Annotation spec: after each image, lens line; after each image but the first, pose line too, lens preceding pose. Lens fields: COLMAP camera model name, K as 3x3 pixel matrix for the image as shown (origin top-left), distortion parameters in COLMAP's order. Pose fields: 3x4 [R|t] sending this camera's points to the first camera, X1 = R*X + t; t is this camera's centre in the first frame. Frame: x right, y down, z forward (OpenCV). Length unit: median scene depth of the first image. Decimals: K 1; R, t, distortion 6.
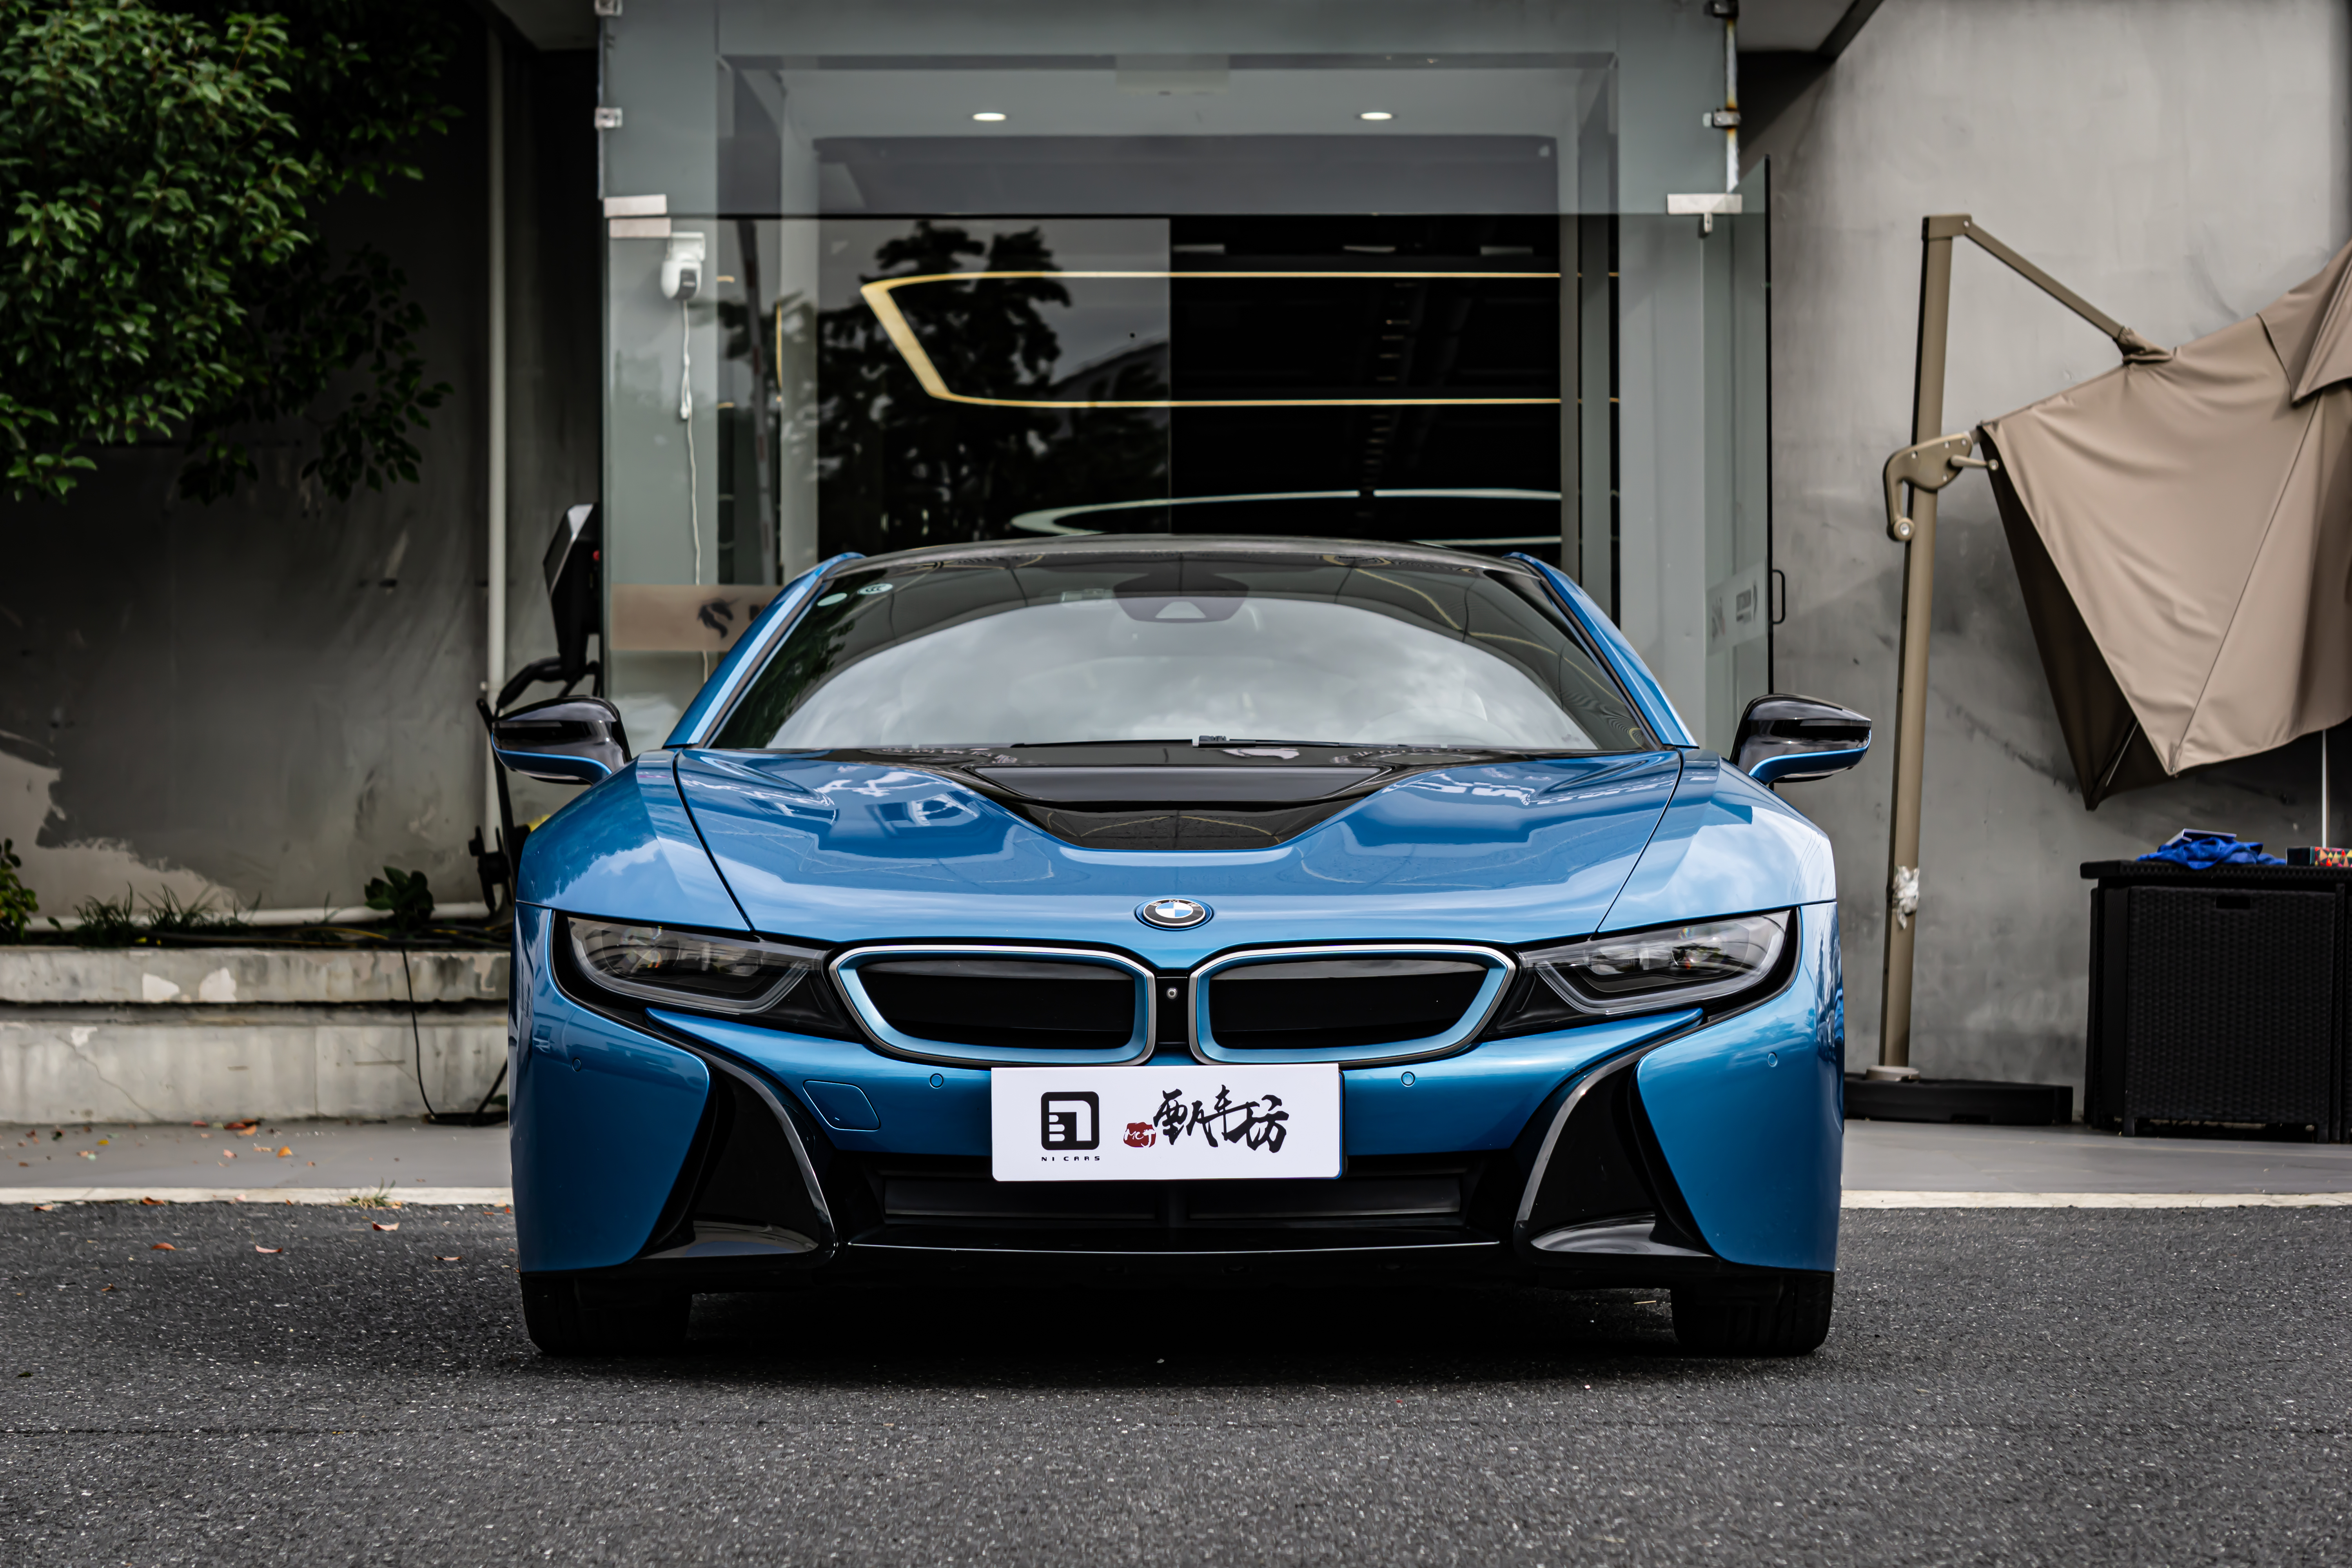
lens RADIAL K [[6509.3, 0, 1176.0], [0, 6509.3, 784.0], [0, 0, 1]] dist [0.021085, 0.125874]
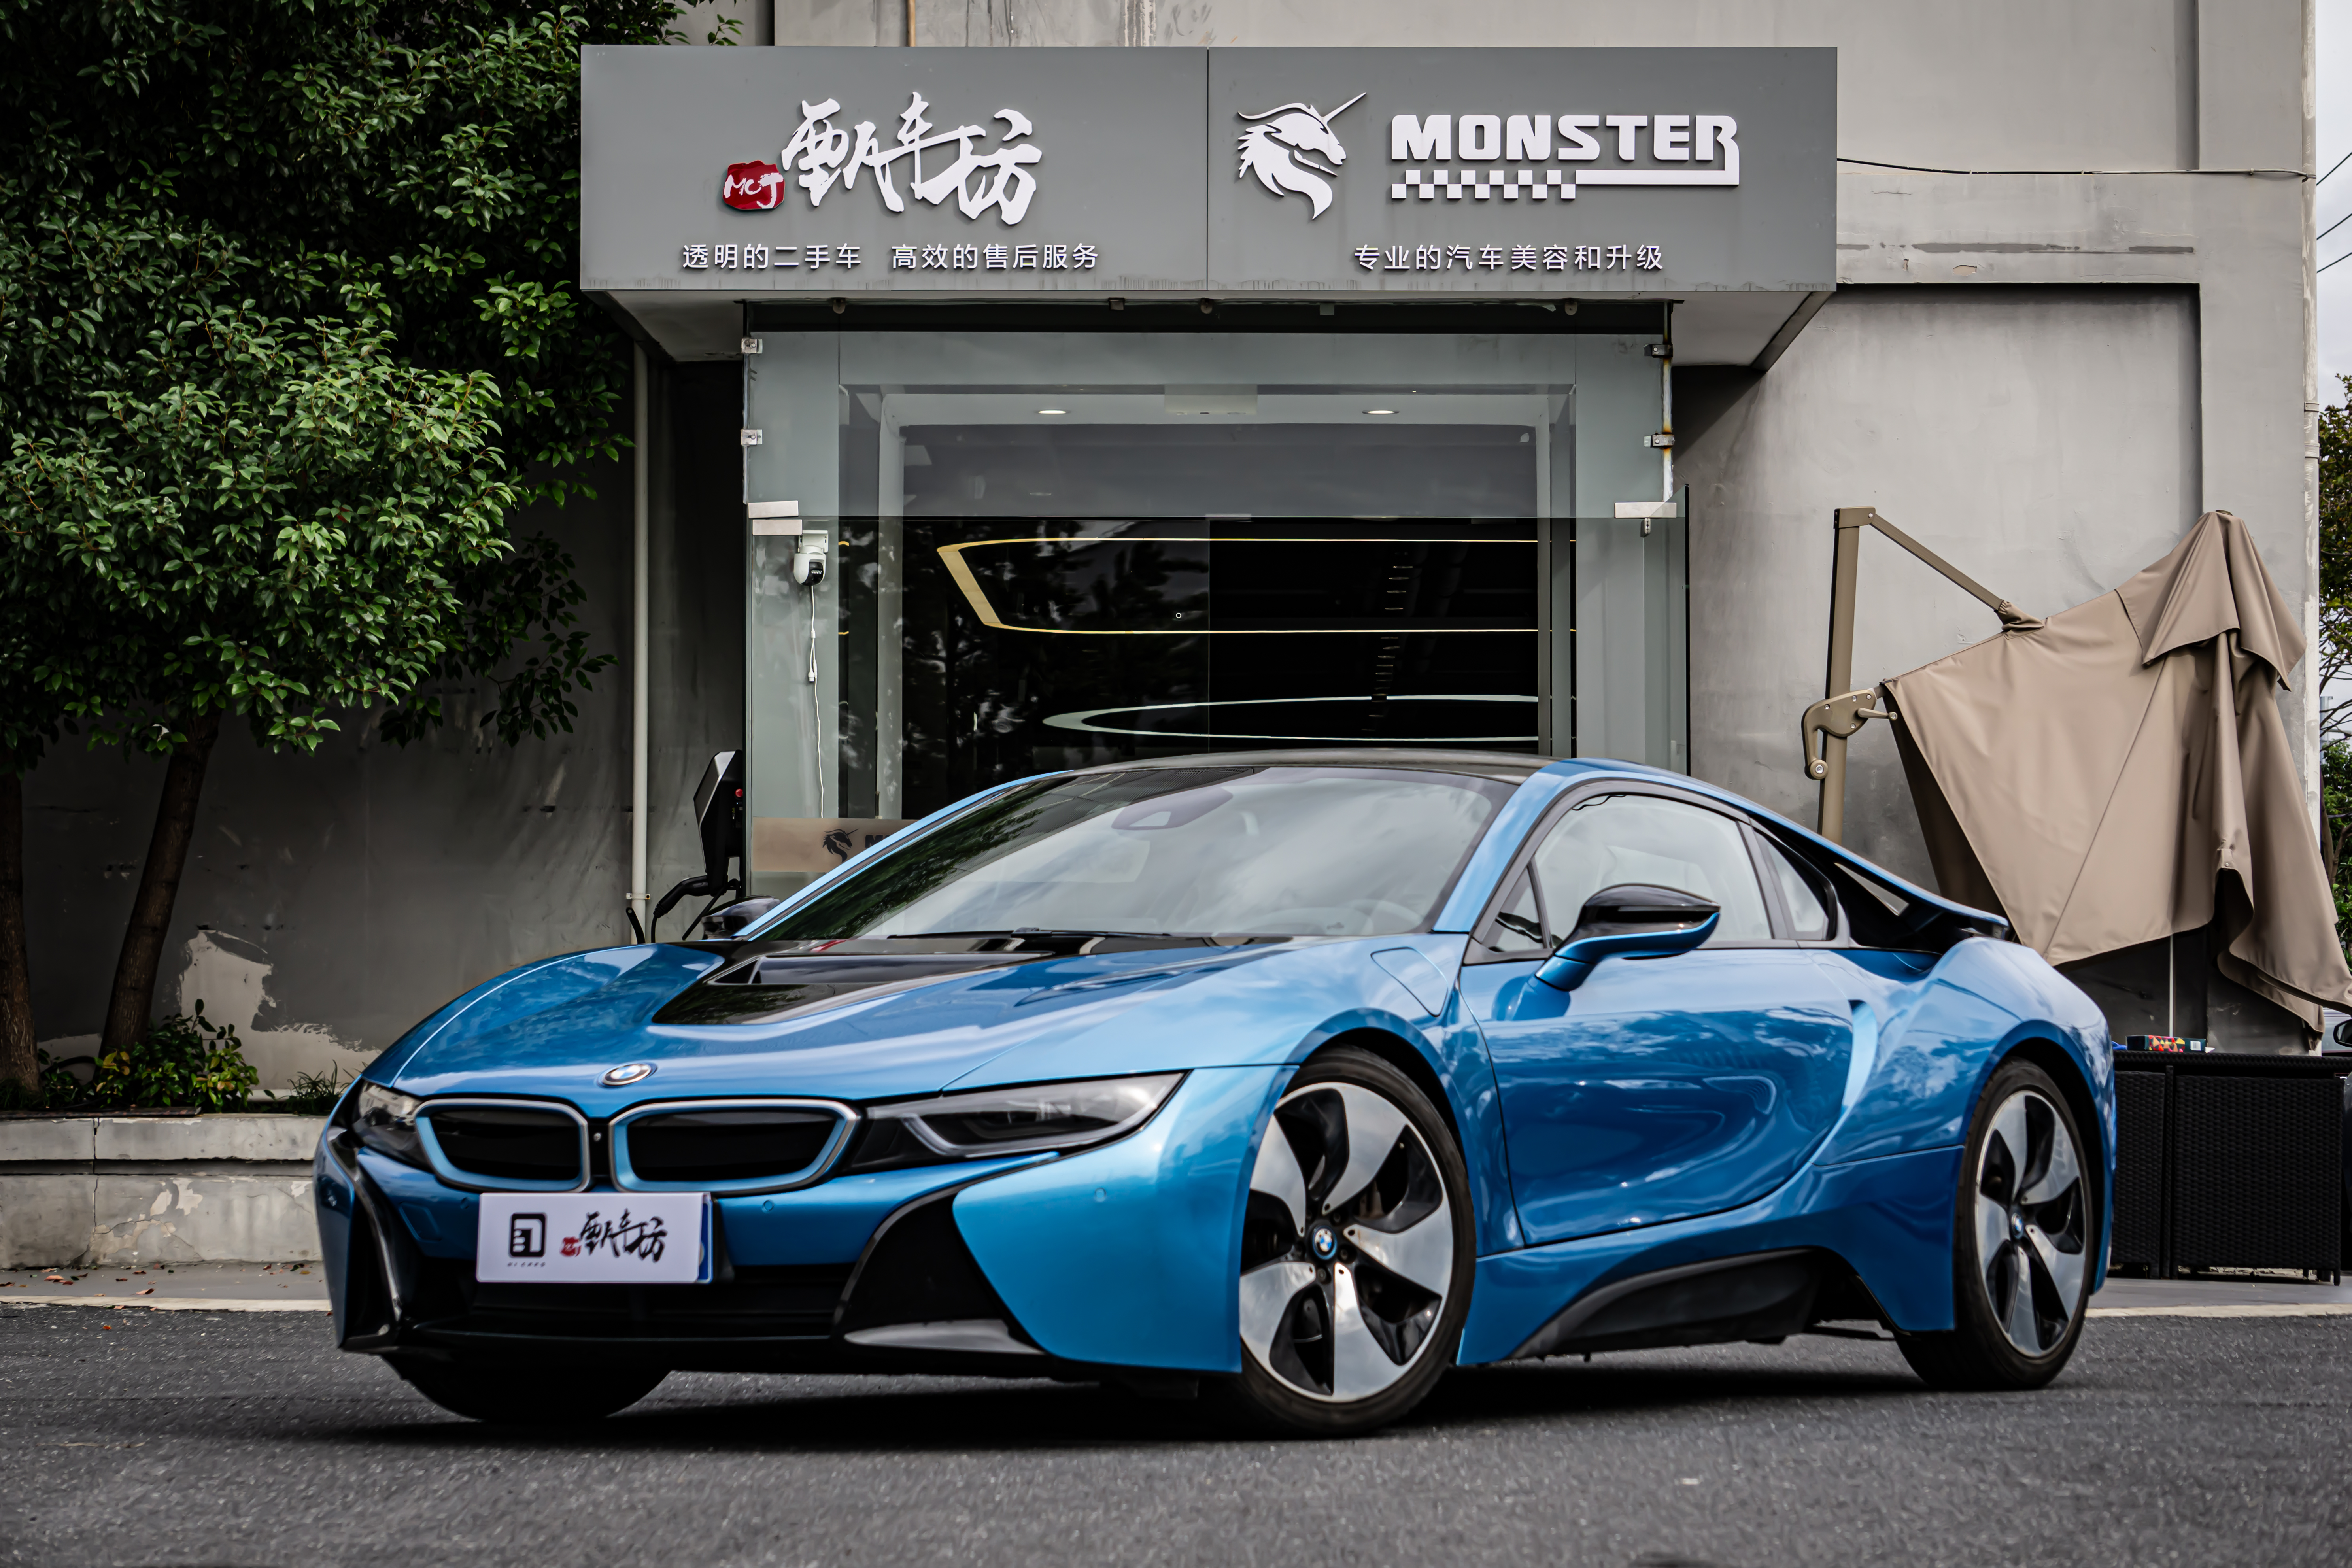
lens RADIAL K [[7152.0, 0, 1176.0], [0, 7152.0, 784.0], [0, 0, 1]] dist [0.077552, 0.228866]
pose [[0.999997, 0.002441, -0.000642, -0.005673], [-0.002456, 0.999711, -0.023935, -0.004564], [0.000583, 0.023936, 0.999713, -0.318002]]
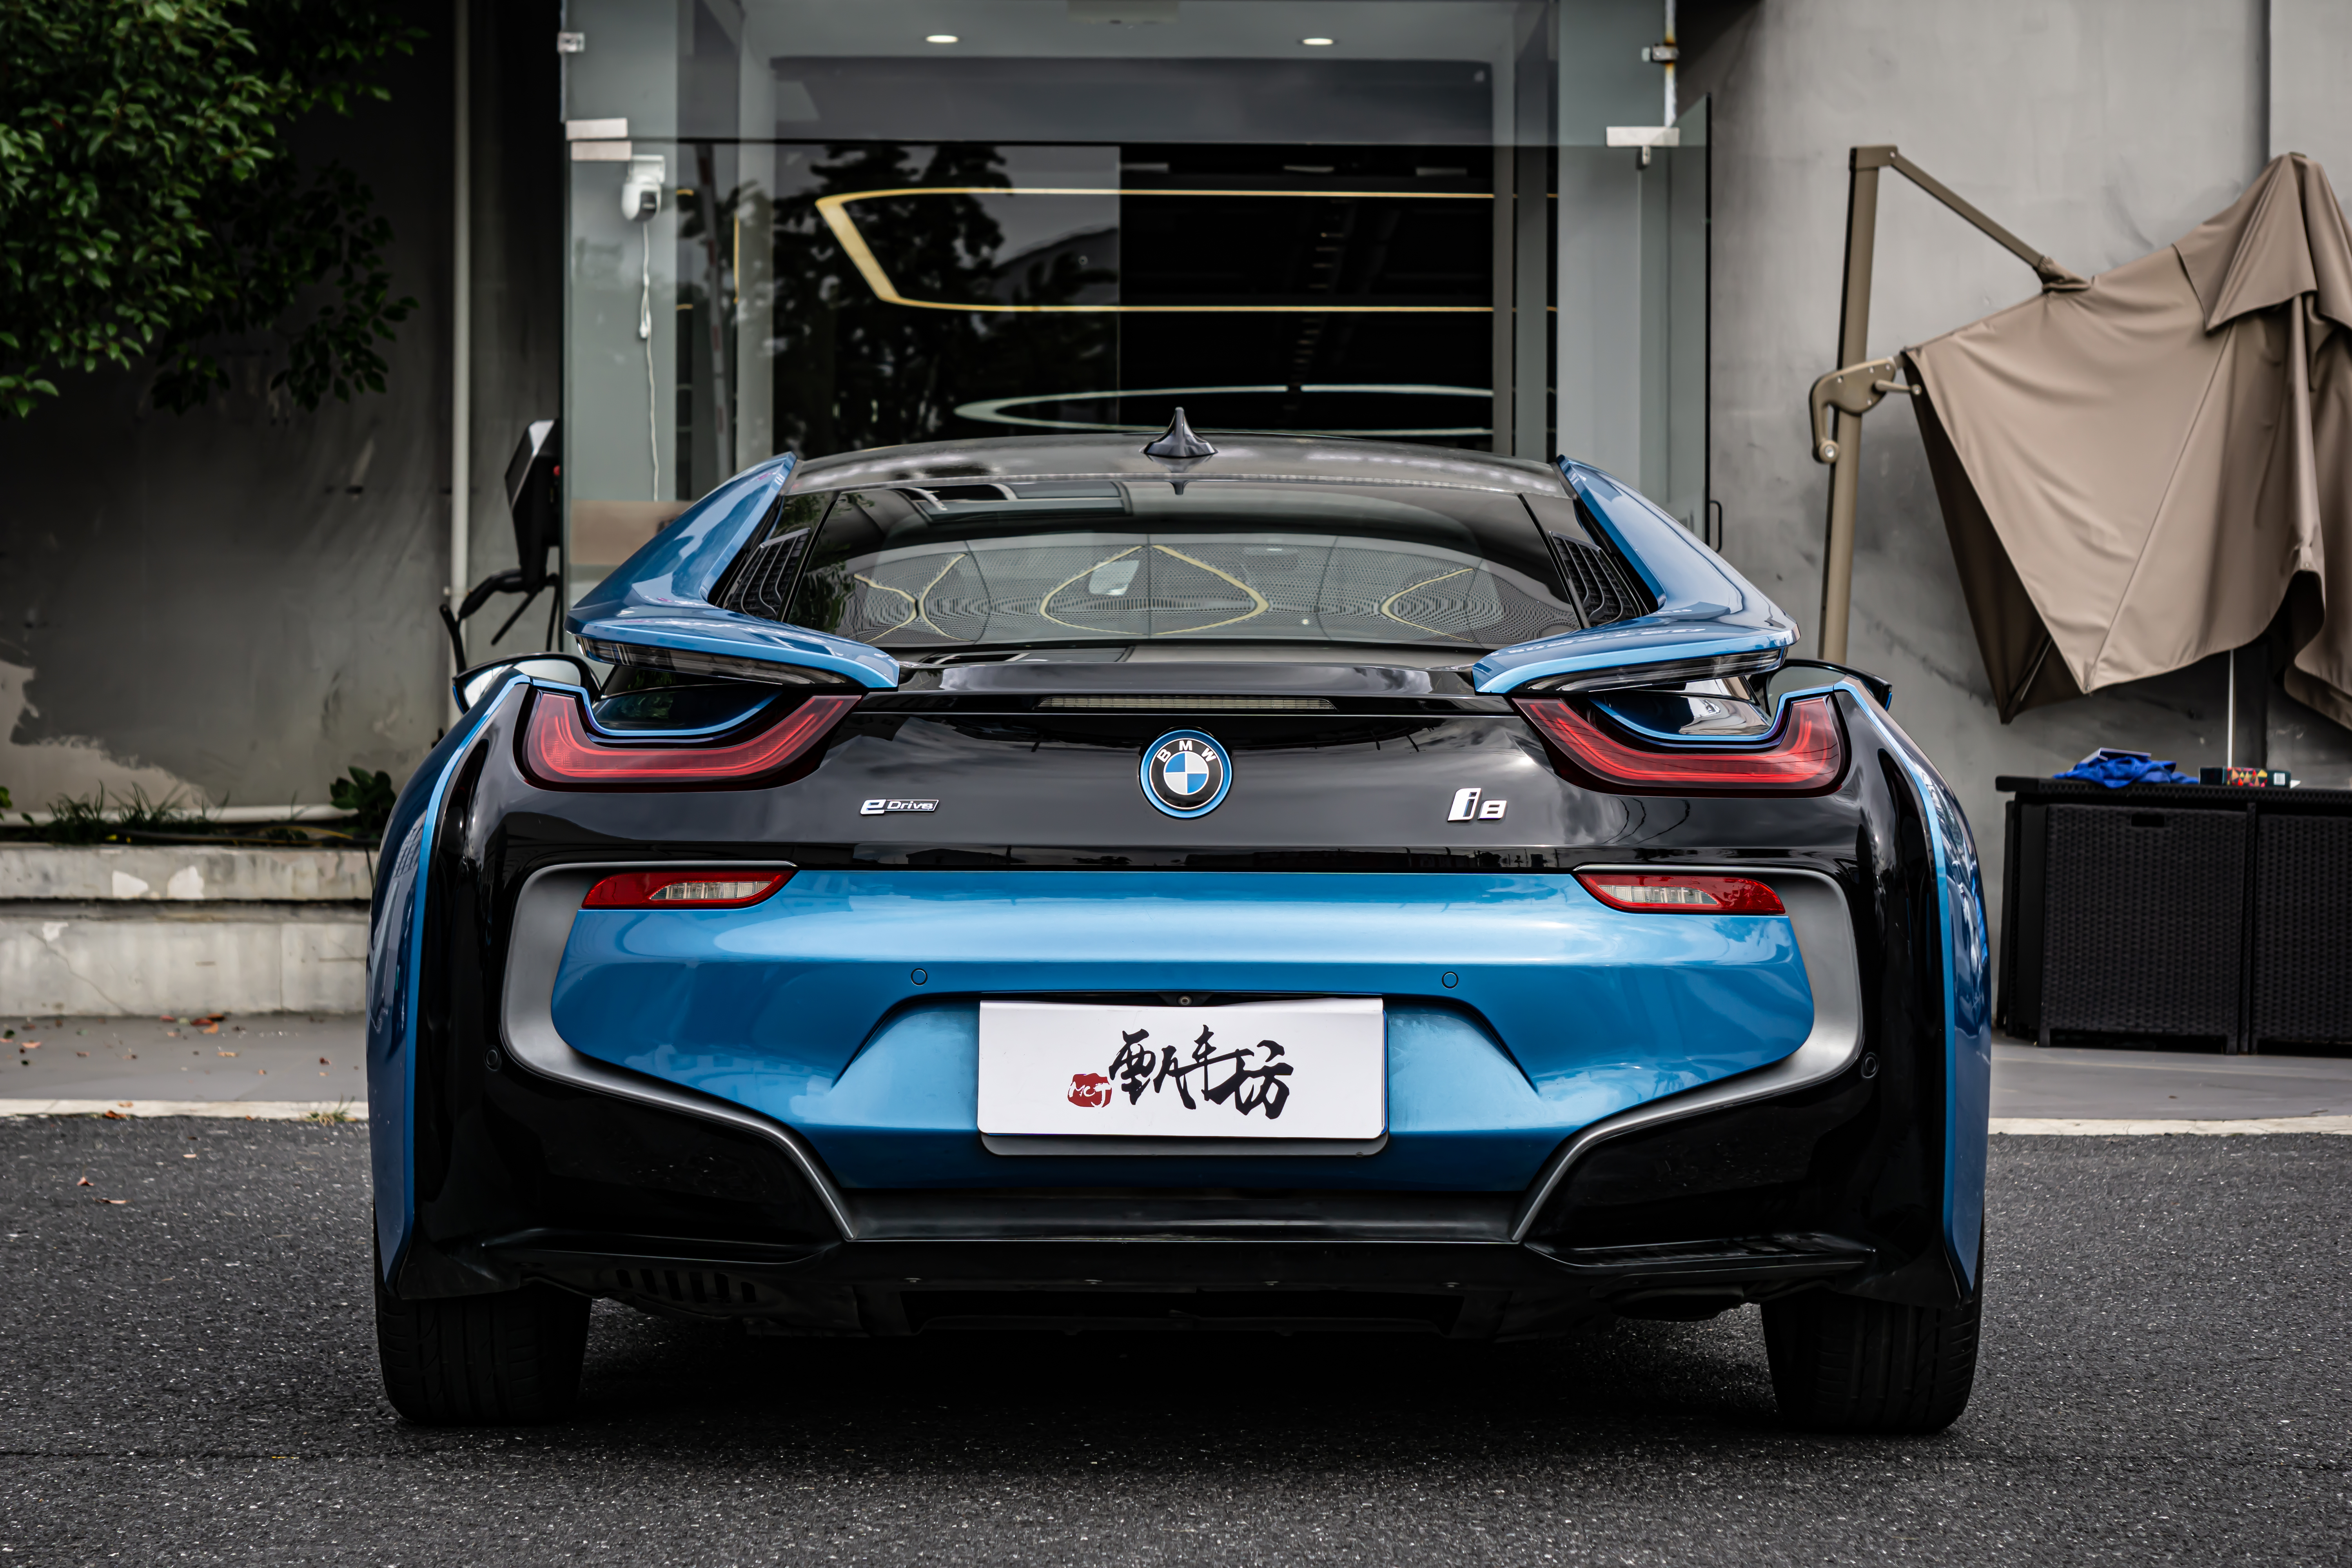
lens RADIAL K [[6043.6, 0, 1176.0], [0, 6043.6, 784.0], [0, 0, 1]] dist [-0.036430, 1.068800]
pose [[0.999887, 0.007579, 0.012965, -0.003435], [-0.007908, 0.999643, 0.025540, -0.010171], [-0.012767, -0.025640, 0.999590, 0.045179]]
